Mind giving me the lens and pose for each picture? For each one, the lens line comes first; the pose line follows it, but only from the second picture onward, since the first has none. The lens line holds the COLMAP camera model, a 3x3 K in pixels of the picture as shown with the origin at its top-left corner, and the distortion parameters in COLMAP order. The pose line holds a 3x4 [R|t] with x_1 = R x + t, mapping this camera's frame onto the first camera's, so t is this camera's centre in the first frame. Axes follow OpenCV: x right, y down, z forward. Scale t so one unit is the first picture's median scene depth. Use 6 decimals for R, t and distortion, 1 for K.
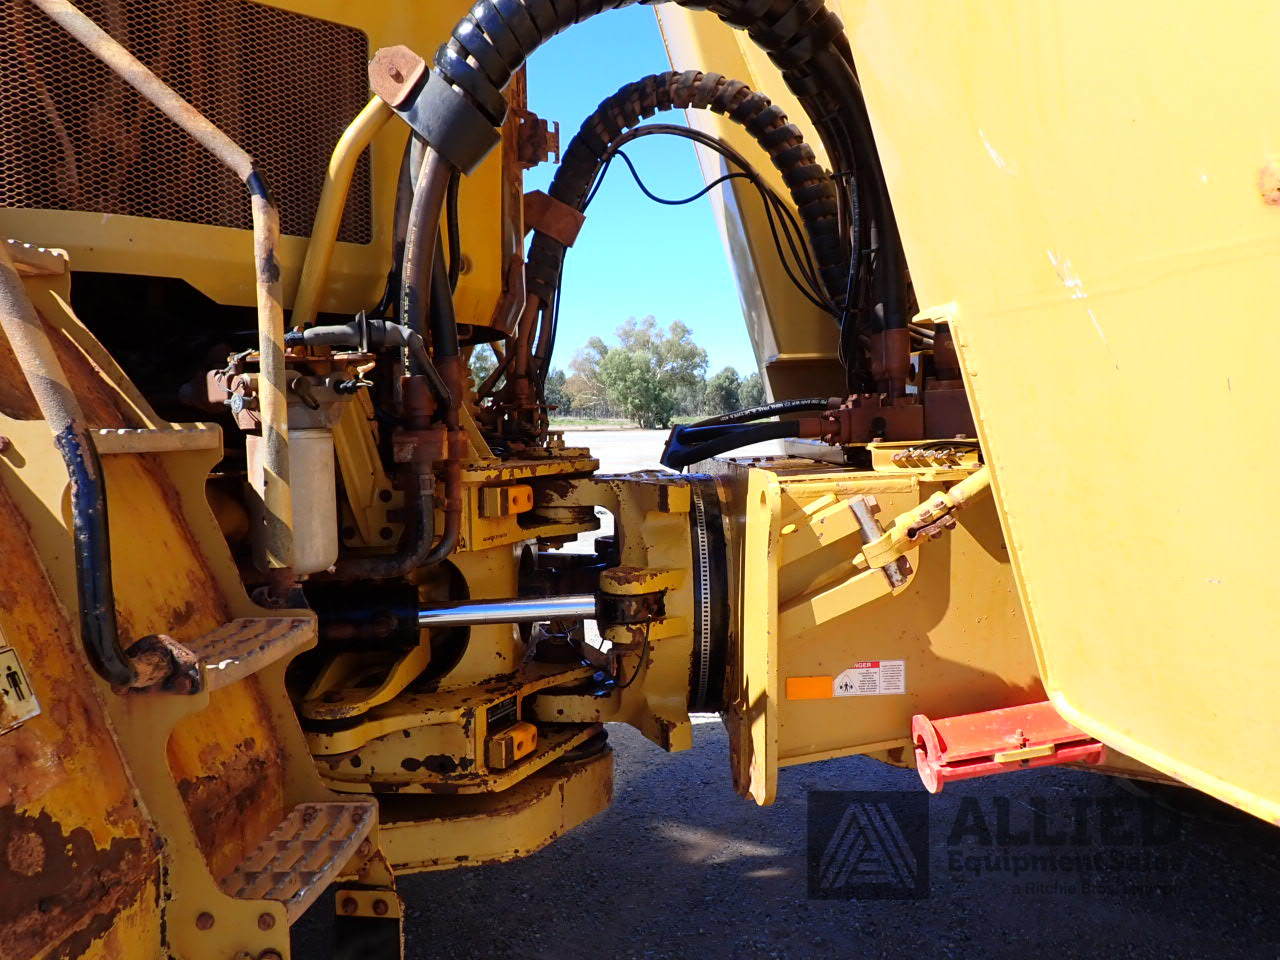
lens RADIAL K [[964.3, 0, 638.0], [0, 964.3, 476.7], [0, 0, 1]] dist [0.015185, -0.004105]
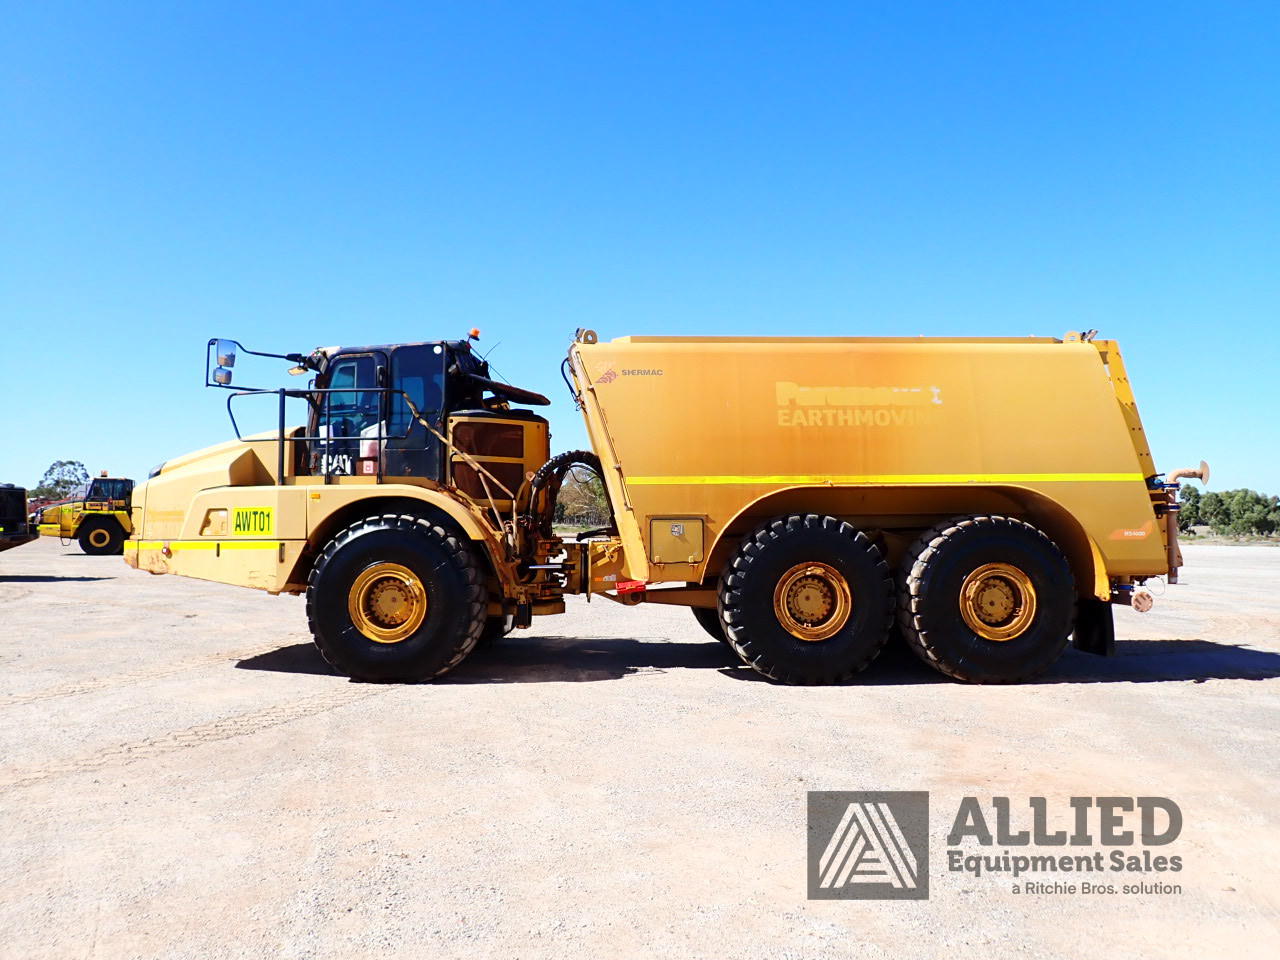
lens RADIAL K [[964.3, 0, 640.7], [0, 964.3, 480.6], [0, 0, 1]] dist [0.015185, -0.004105]
pose [[0.999874, 0.013145, 0.008909, 0.337942], [-0.012111, 0.994117, -0.107635, 0.228670], [-0.010271, 0.107513, 0.994151, -4.326801]]
